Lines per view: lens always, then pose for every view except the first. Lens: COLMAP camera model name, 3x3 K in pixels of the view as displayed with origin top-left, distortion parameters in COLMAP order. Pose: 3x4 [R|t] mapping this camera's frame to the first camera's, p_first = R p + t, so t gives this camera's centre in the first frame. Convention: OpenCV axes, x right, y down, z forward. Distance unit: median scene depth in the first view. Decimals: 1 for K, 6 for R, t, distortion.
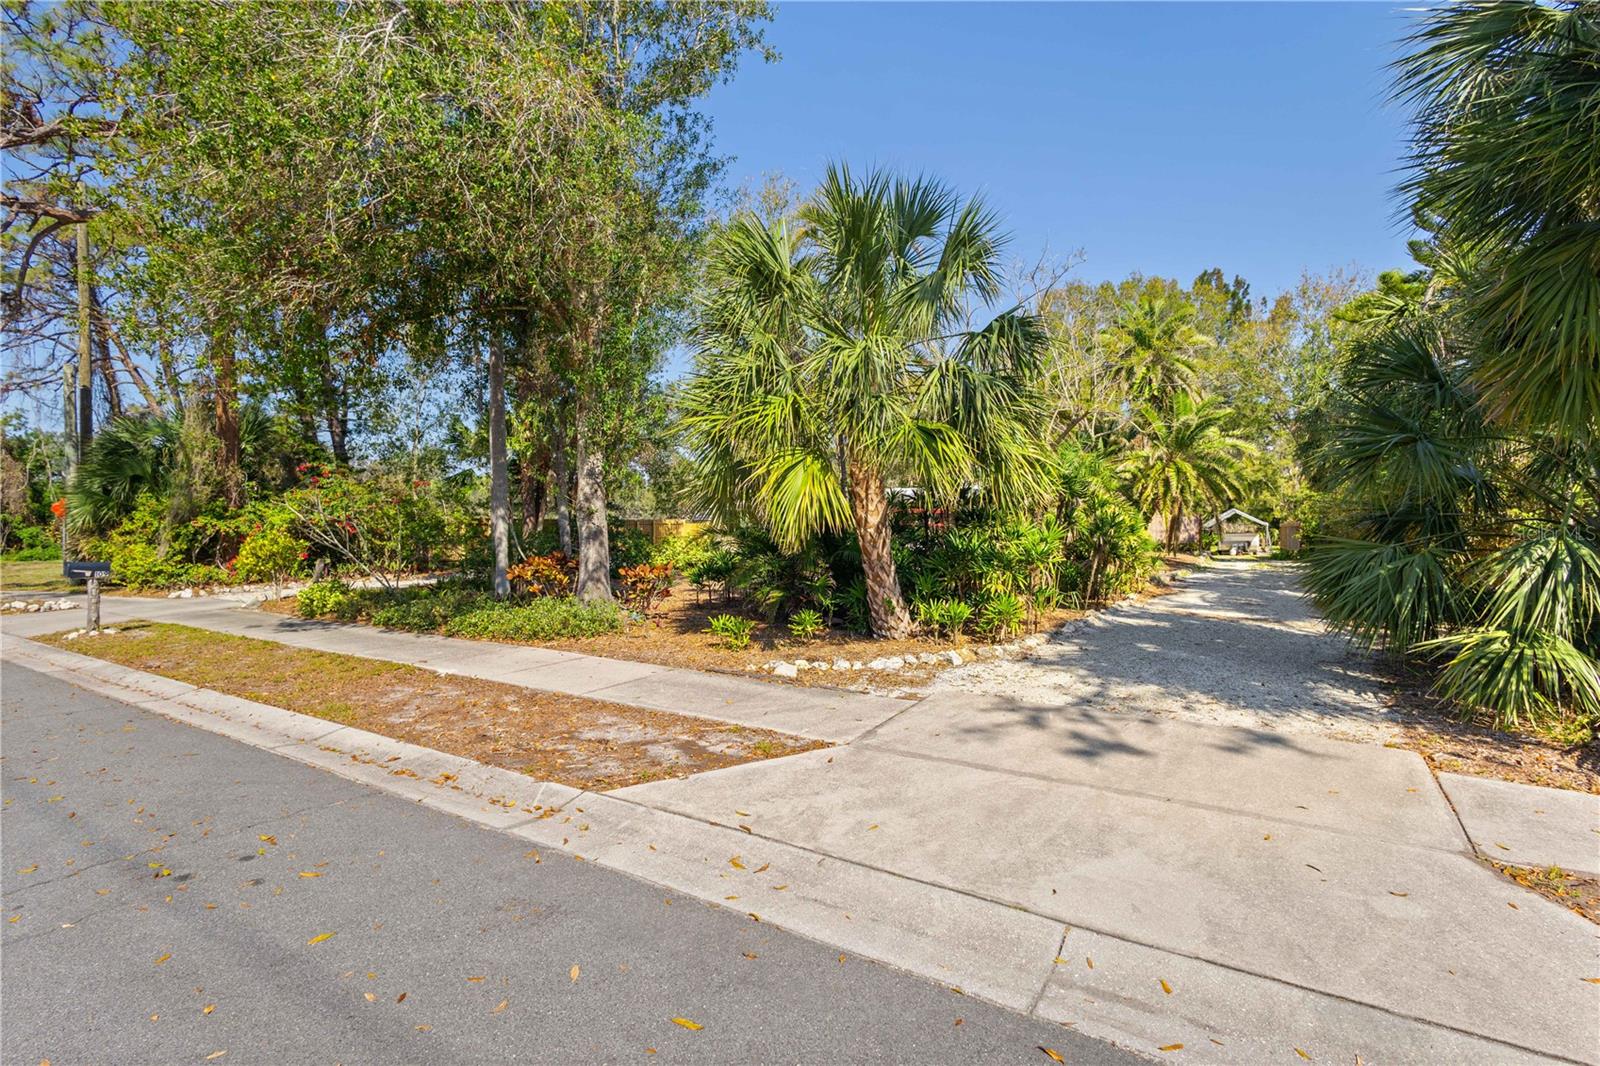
lens RADIAL K [[744.2, 0, 797.7], [0, 744.2, 529.6], [0, 0, 1]] dist [0.002820, -0.001703]
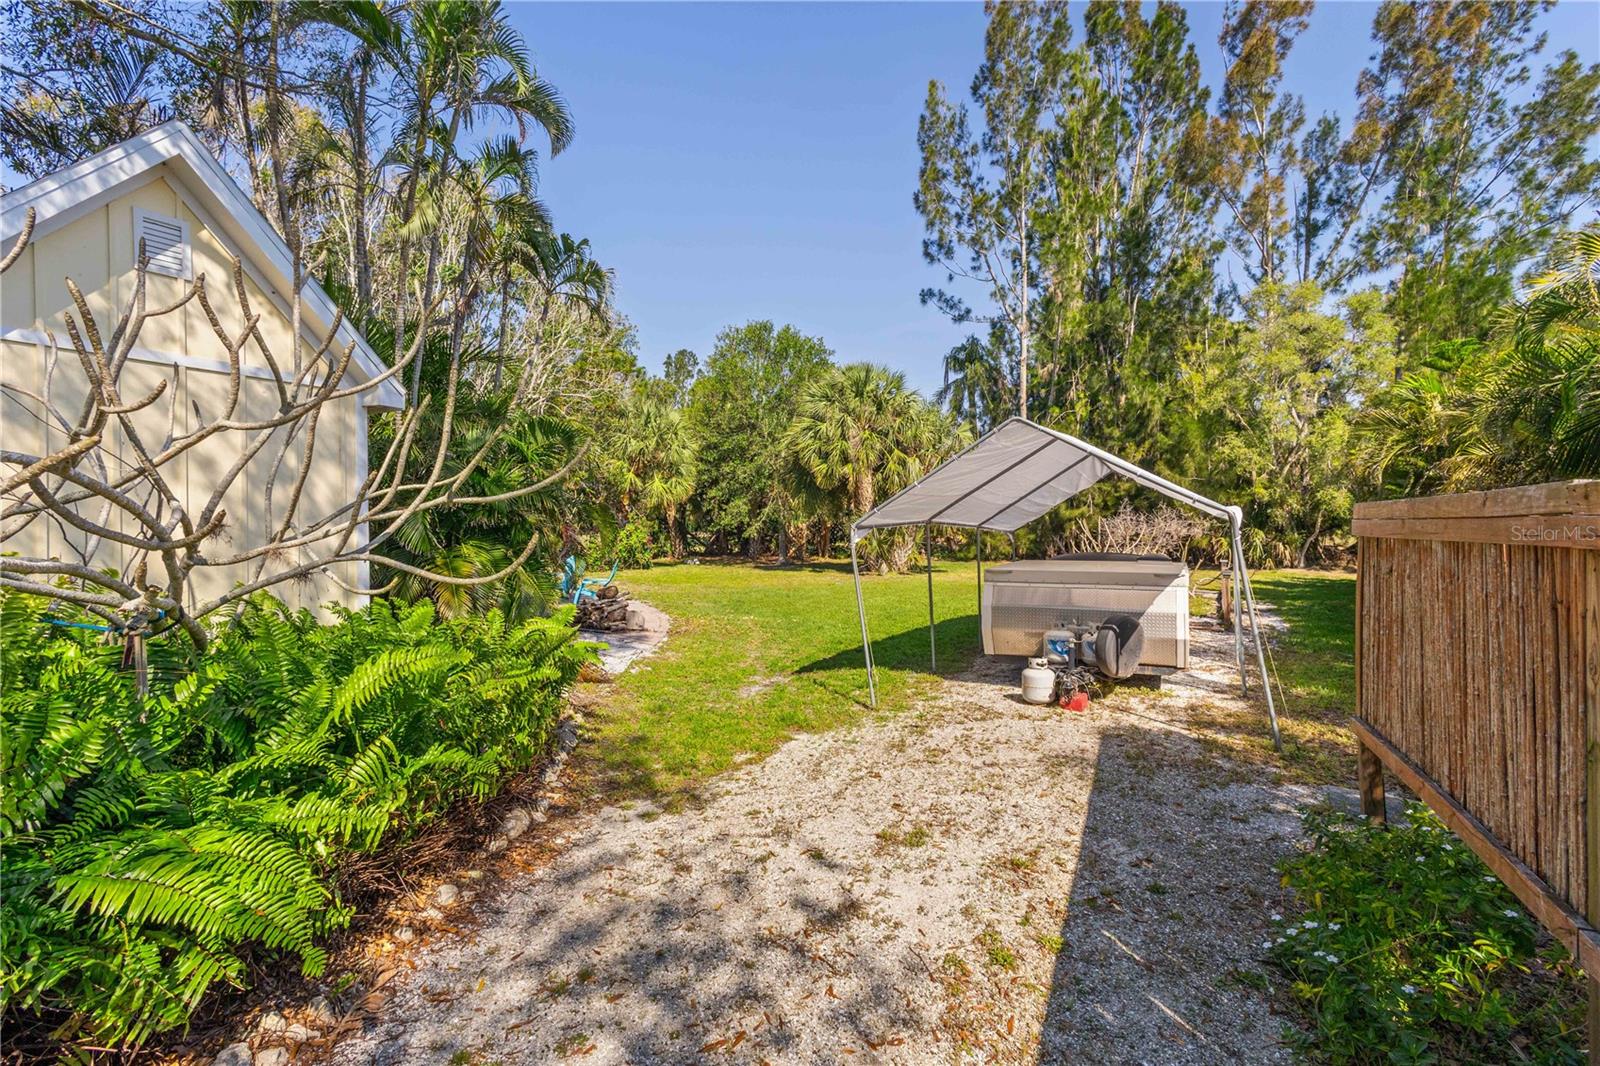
lens RADIAL K [[744.2, 0, 796.3], [0, 744.2, 531.2], [0, 0, 1]] dist [0.002820, -0.001703]
pose [[0.999745, -0.015059, 0.016849, 0.405683], [0.014849, 0.999811, 0.012540, -0.008382], [-0.017035, -0.012286, 0.999779, 0.633351]]
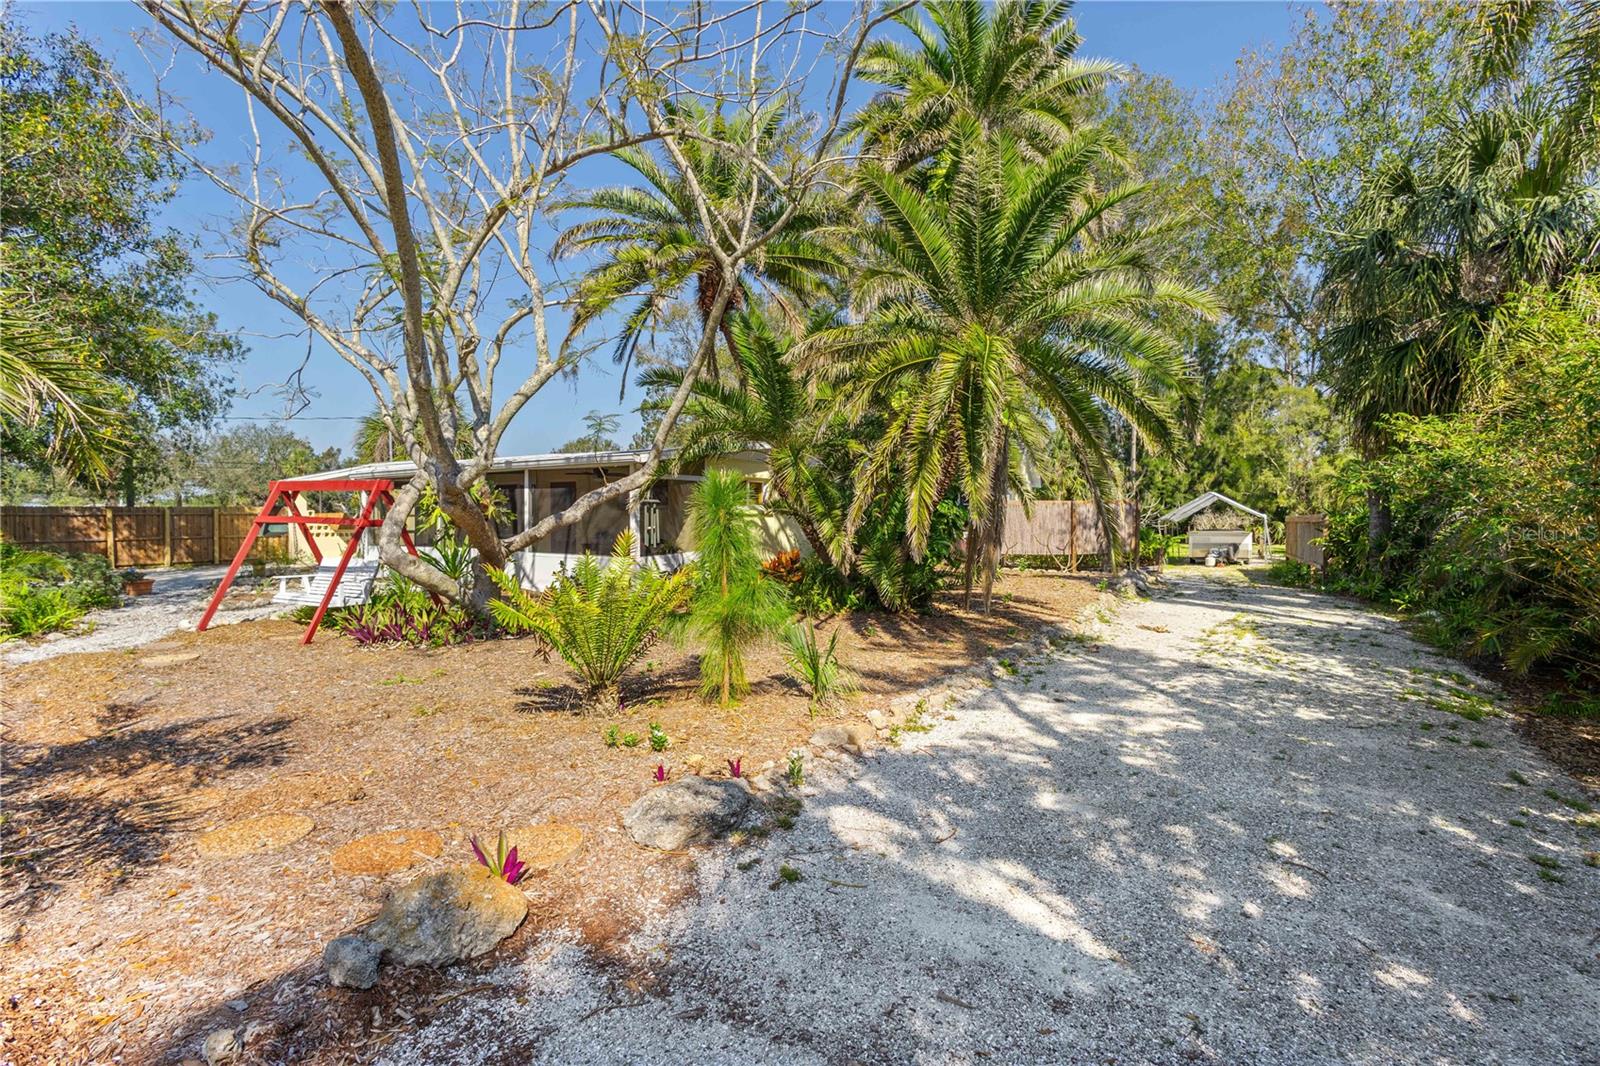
lens RADIAL K [[744.2, 0, 805.8], [0, 744.2, 530.1], [0, 0, 1]] dist [0.002820, -0.001703]
pose [[0.999997, 0.002378, 0.001027, 0.190145], [-0.002395, 0.999854, 0.016910, -0.004438], [-0.000987, -0.016912, 0.999856, 0.292135]]
